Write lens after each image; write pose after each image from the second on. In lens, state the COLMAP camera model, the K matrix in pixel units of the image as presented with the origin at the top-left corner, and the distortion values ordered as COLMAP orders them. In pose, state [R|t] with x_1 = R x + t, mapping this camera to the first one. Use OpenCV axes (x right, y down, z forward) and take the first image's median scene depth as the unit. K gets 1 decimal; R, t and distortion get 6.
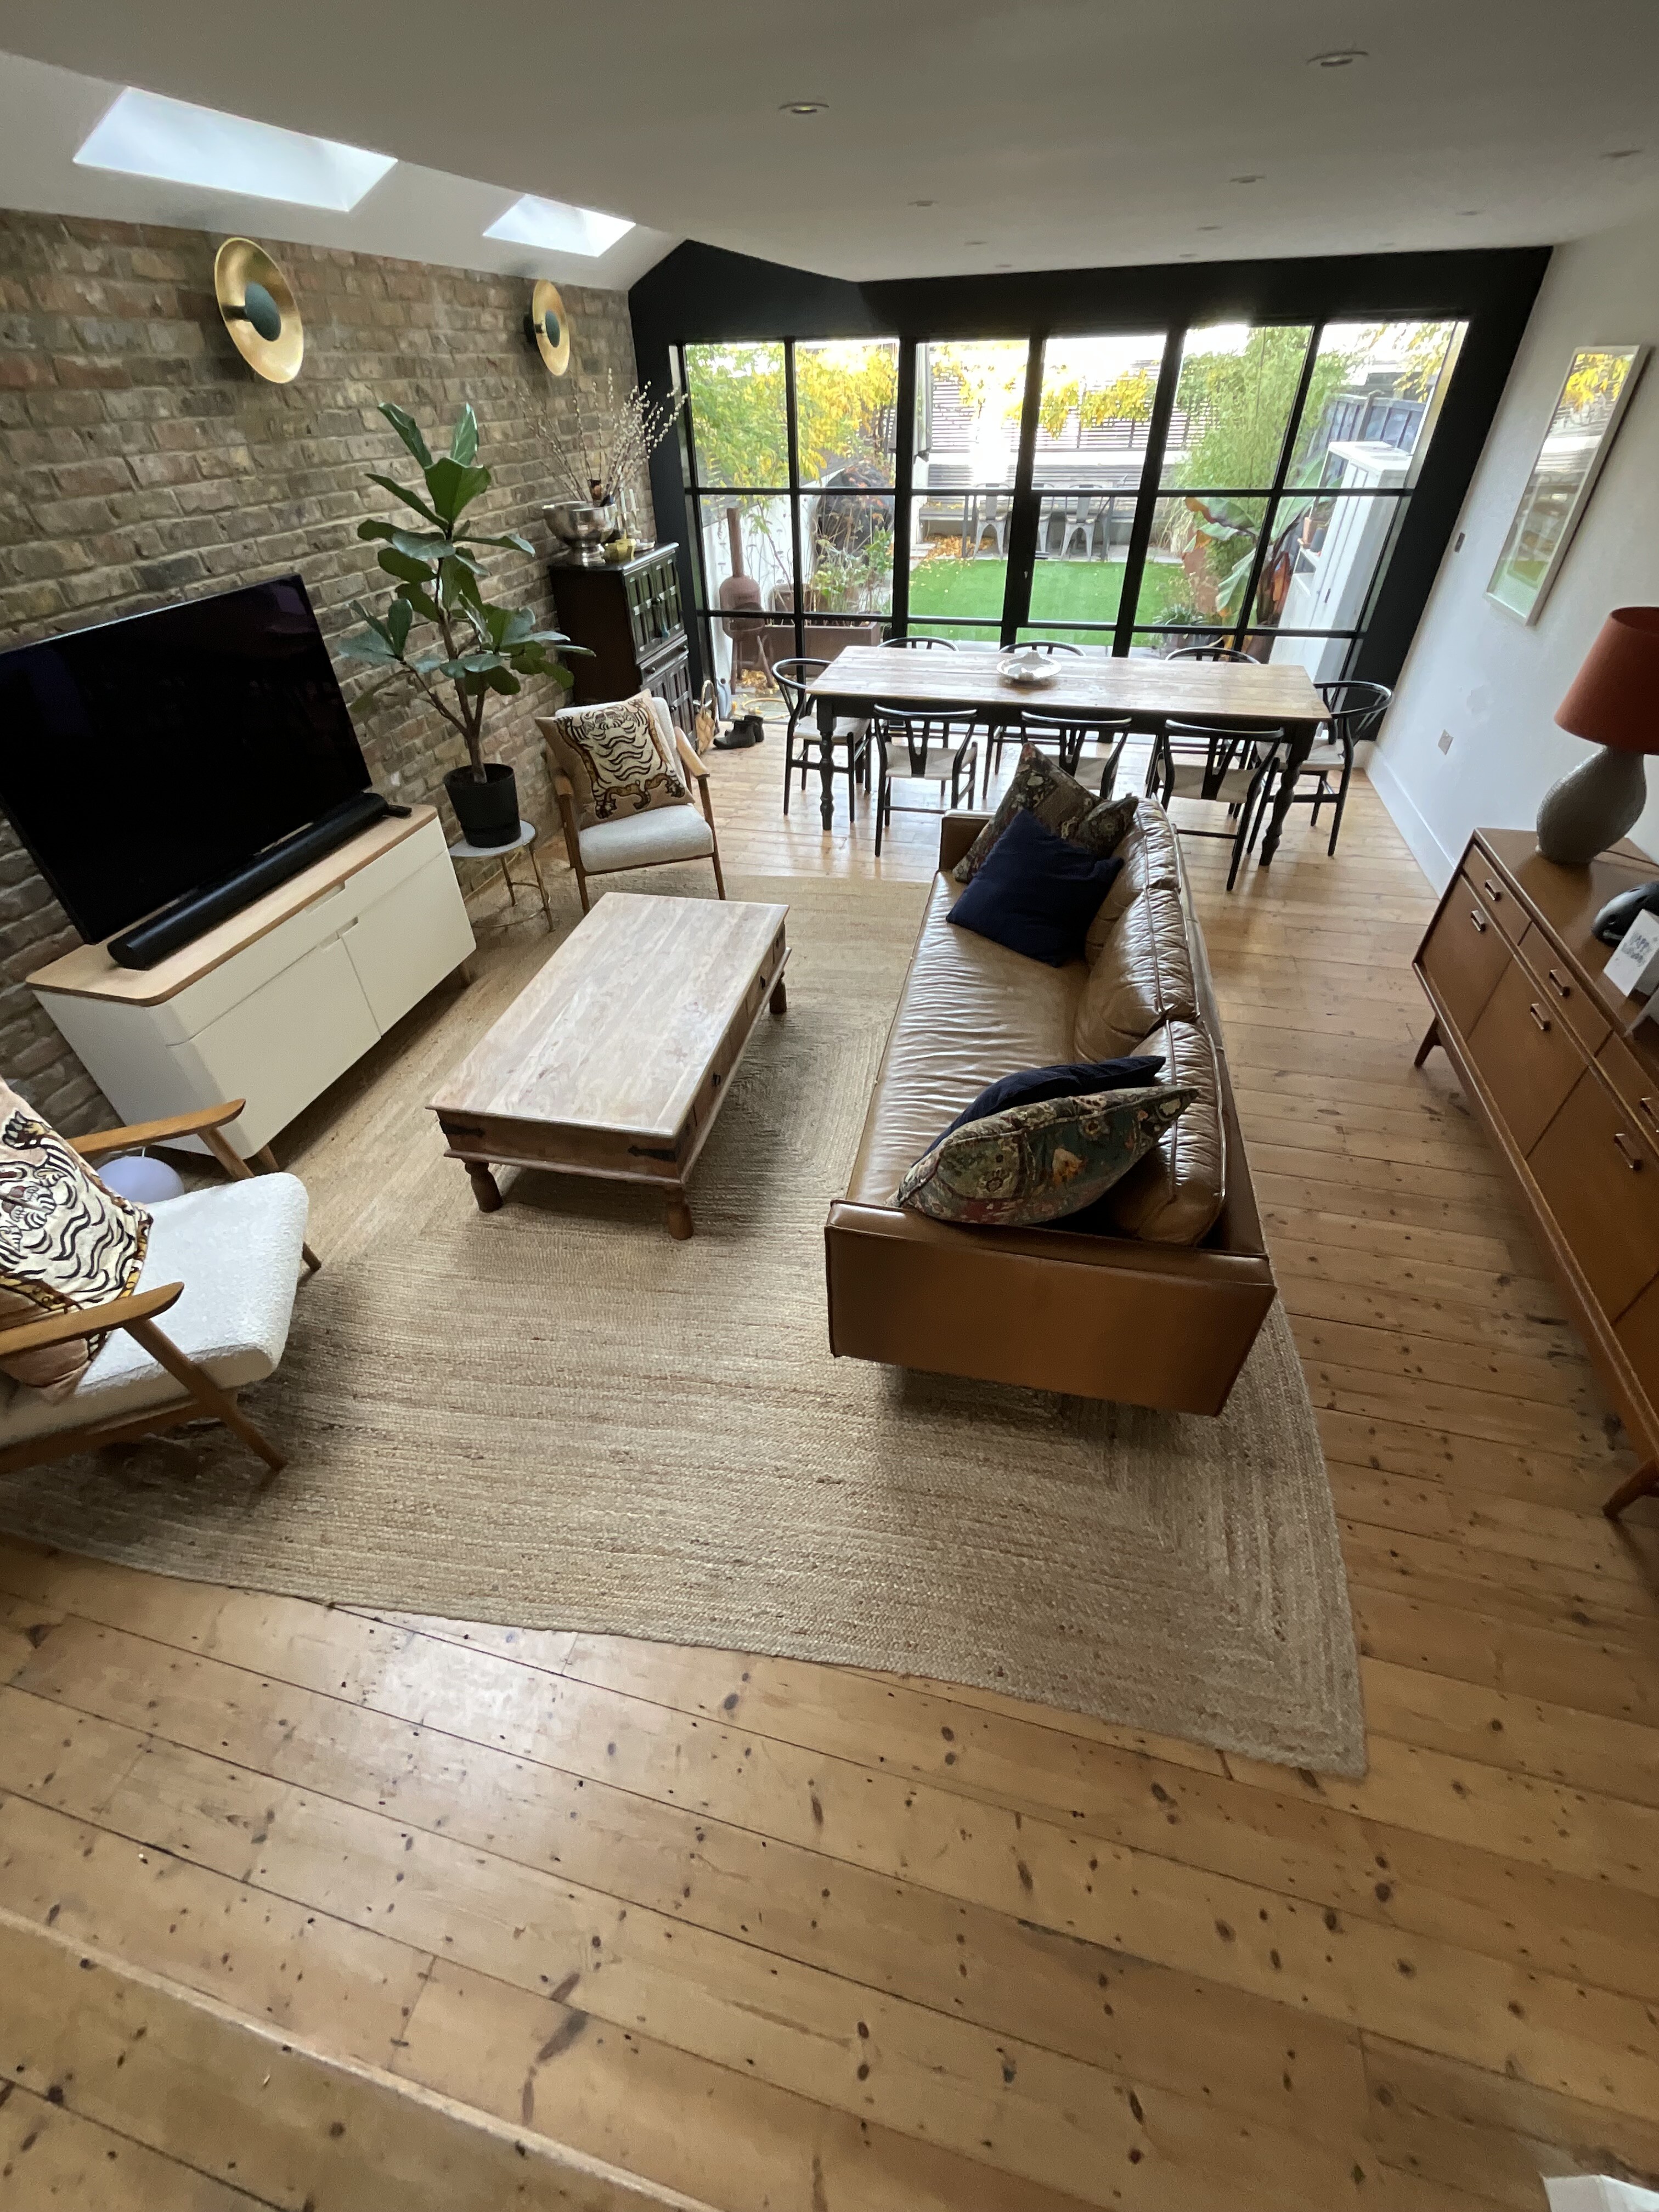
lens RADIAL K [[895.0, 0, 829.5], [0, 895.0, 1106.0], [0, 0, 1]] dist [0.009950, -0.005220]
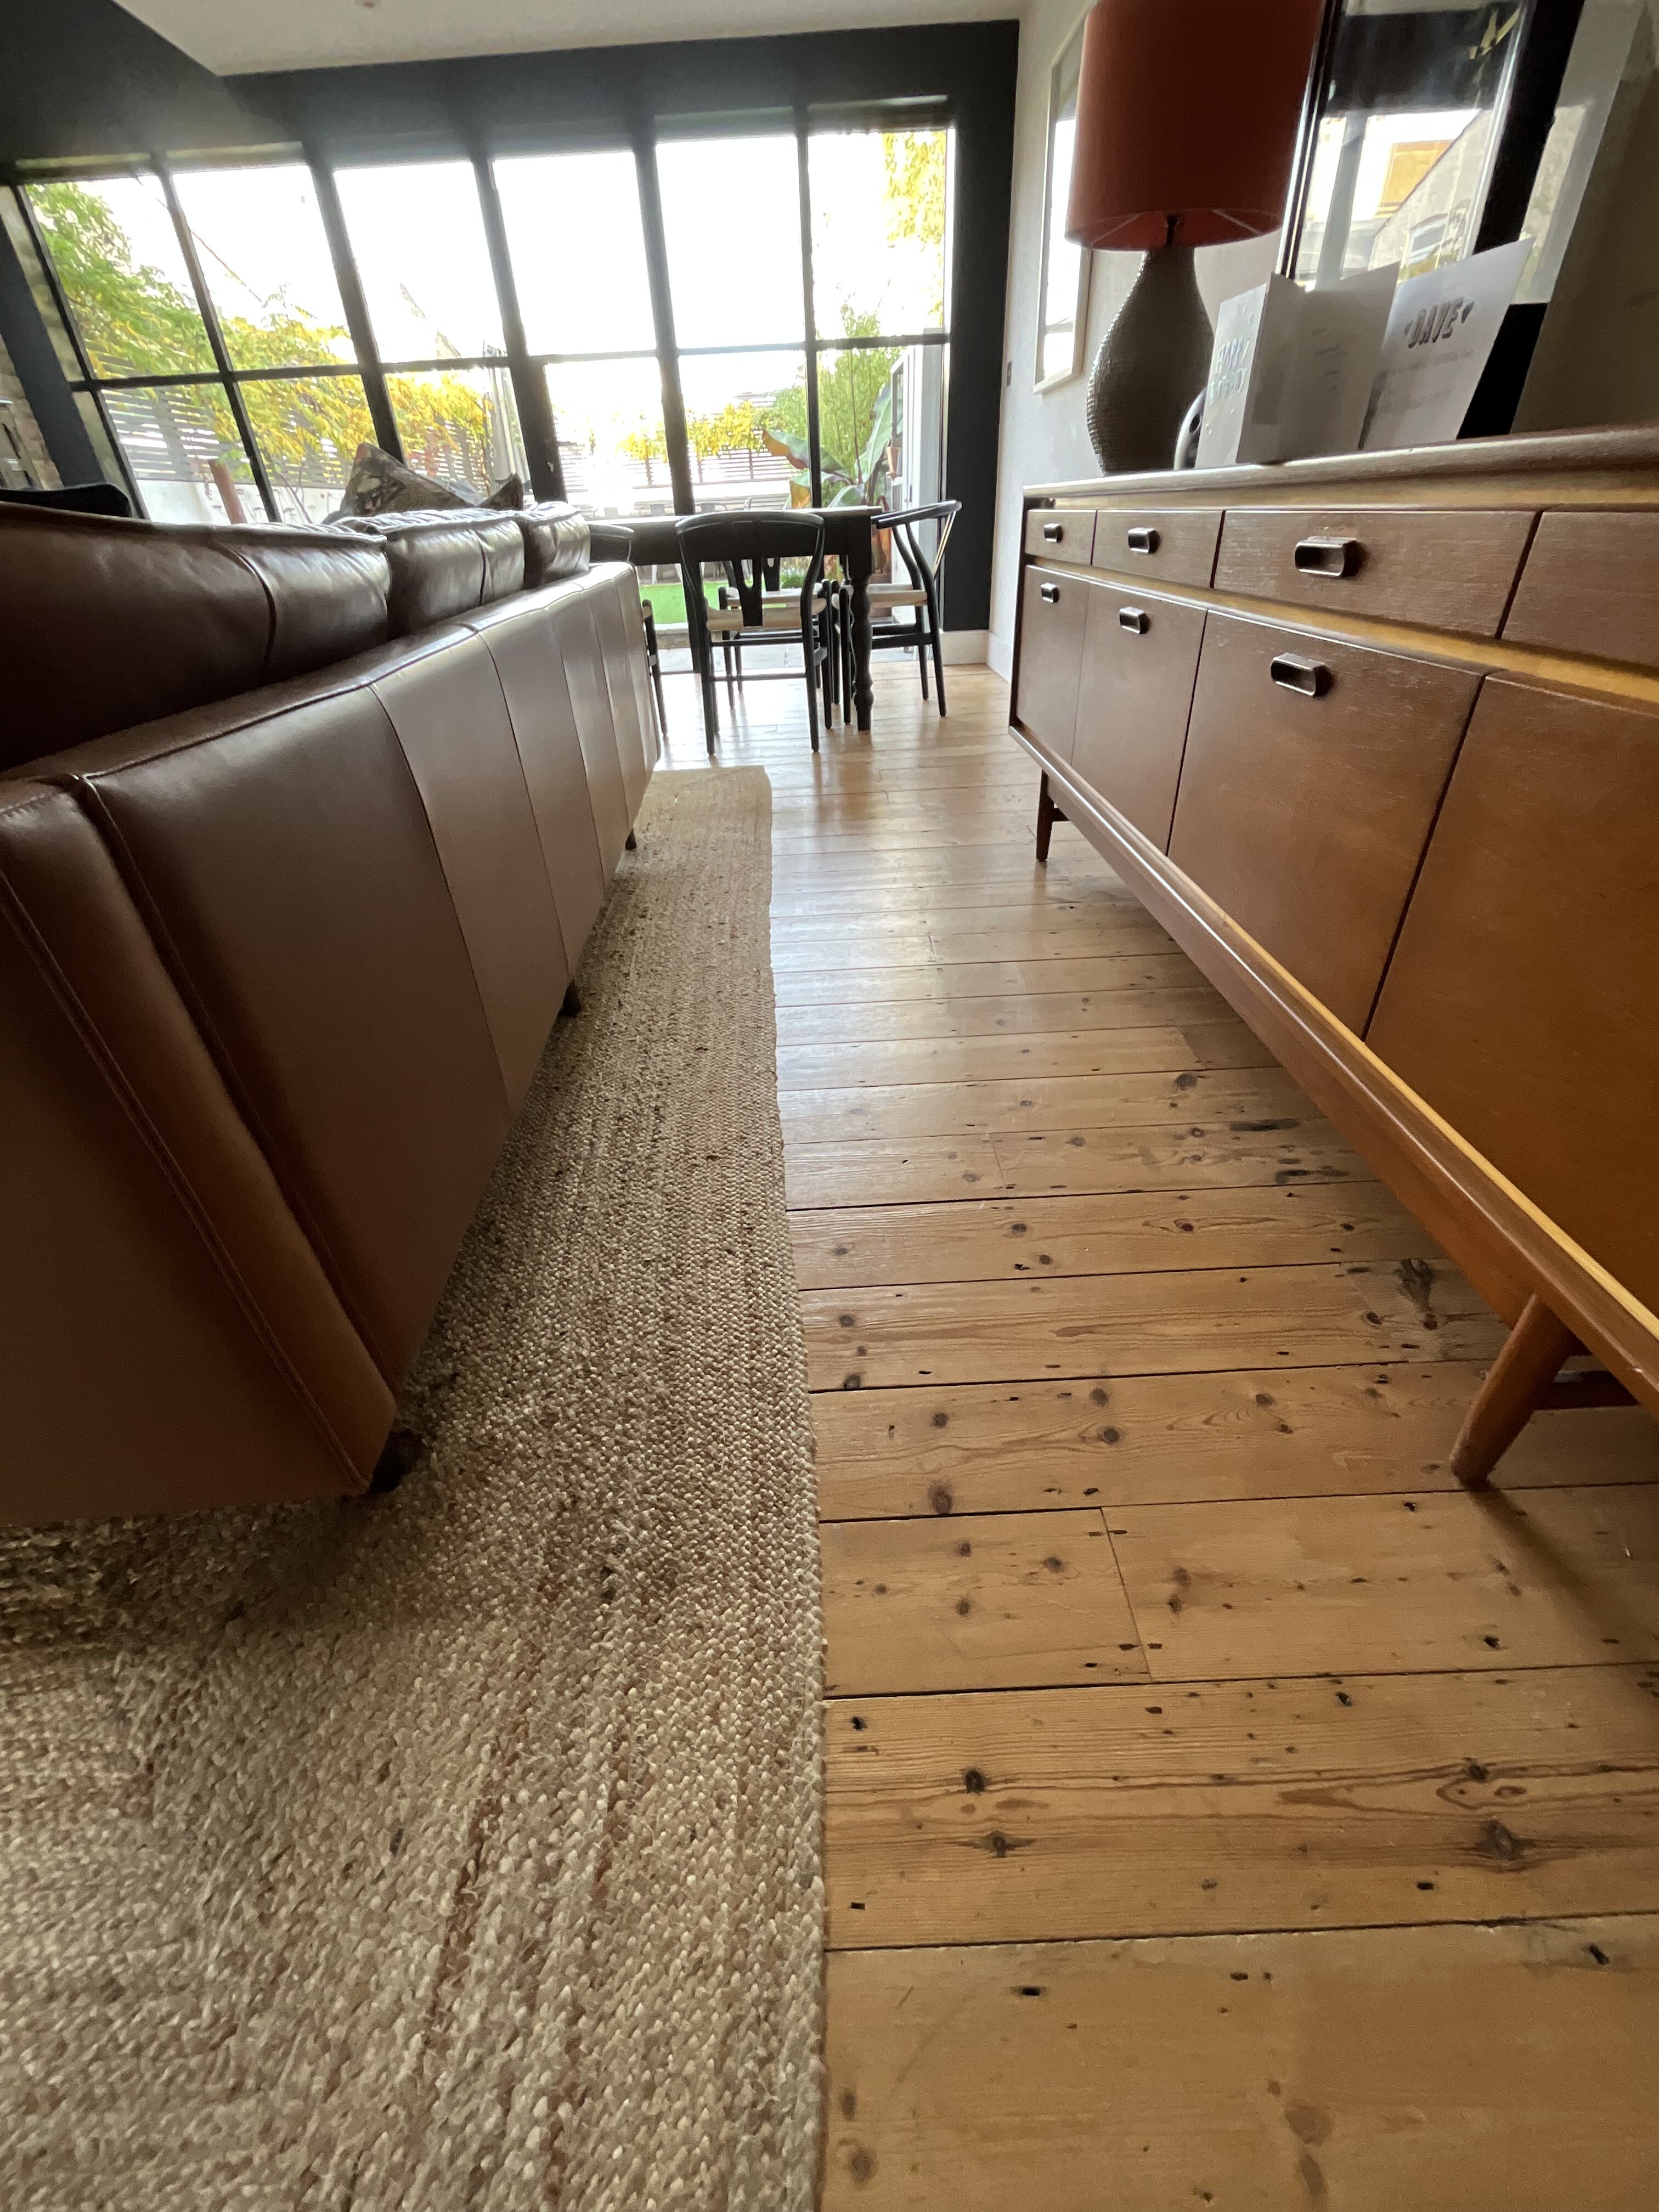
lens RADIAL K [[877.5, 0, 829.5], [0, 877.5, 1106.0], [0, 0, 1]] dist [-0.021448, 0.013269]
pose [[0.964108, -0.176917, 0.197978, 0.503903], [0.196253, 0.977070, -0.082575, 0.246214], [-0.178829, 0.118465, 0.976722, 0.604285]]
